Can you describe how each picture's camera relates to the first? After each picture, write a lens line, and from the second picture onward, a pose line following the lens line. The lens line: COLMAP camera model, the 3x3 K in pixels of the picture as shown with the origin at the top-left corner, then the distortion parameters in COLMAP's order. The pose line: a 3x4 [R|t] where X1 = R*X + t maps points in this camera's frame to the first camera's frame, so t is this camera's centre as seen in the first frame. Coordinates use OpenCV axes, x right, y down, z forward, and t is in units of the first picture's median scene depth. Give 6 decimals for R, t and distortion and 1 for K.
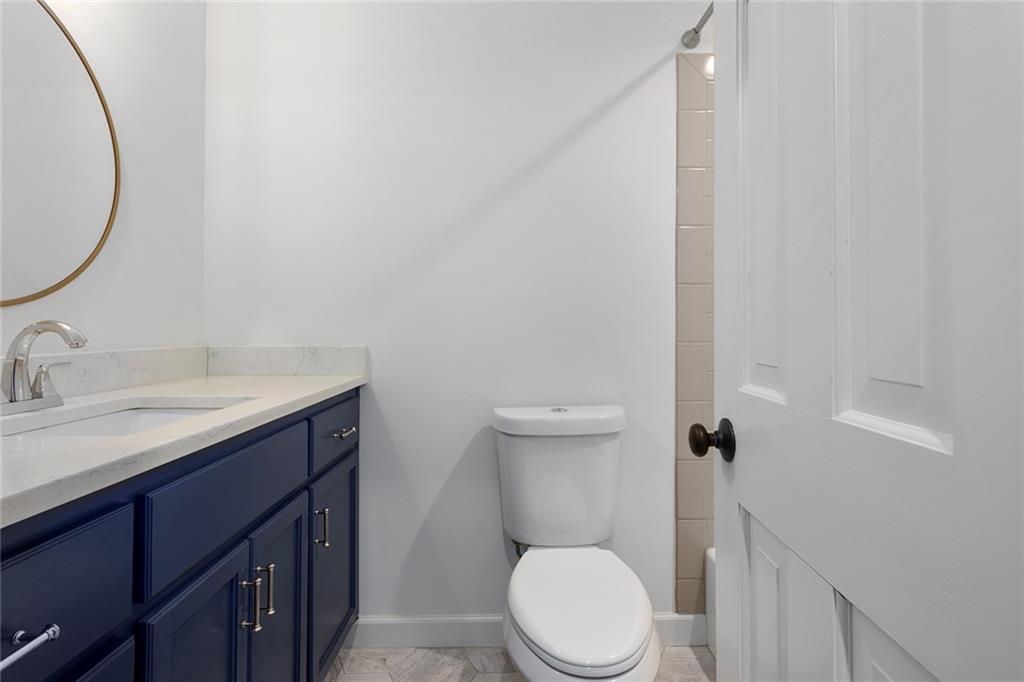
lens RADIAL K [[496.8, 0, 512.0], [0, 496.8, 341.0], [0, 0, 1]] dist [-0.000164, 0.000080]
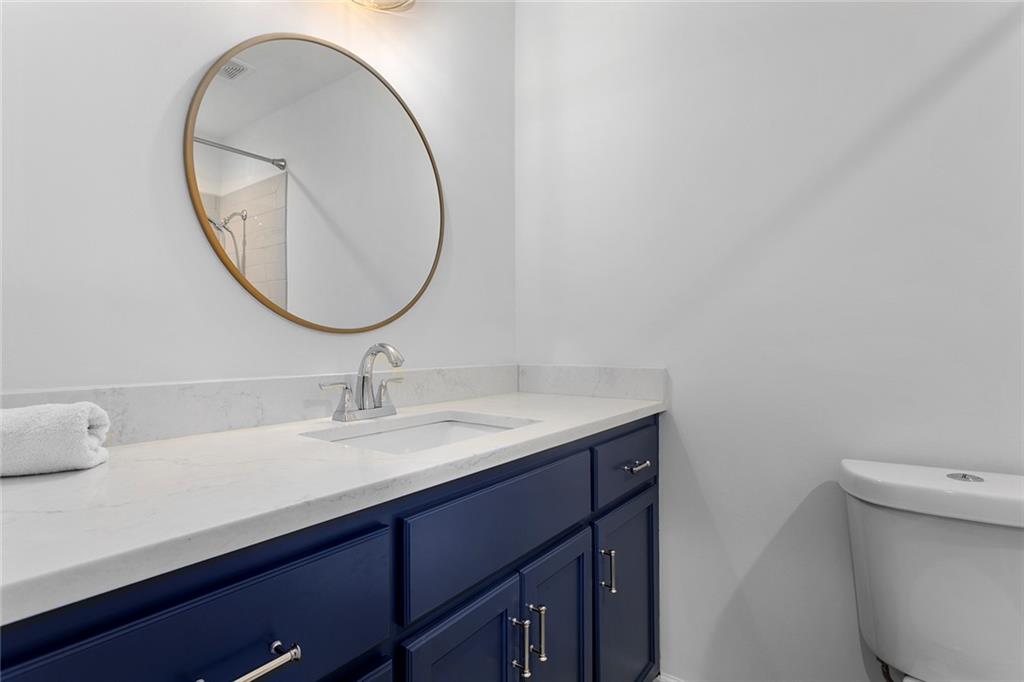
lens RADIAL K [[485.9, 0, 512.0], [0, 485.9, 341.0], [0, 0, 1]] dist [0.003573, 0.000265]
pose [[0.796161, -0.006554, -0.605050, 0.019023], [-0.013462, 0.999502, -0.028541, -0.015511], [0.604935, 0.030869, 0.795676, 0.228895]]
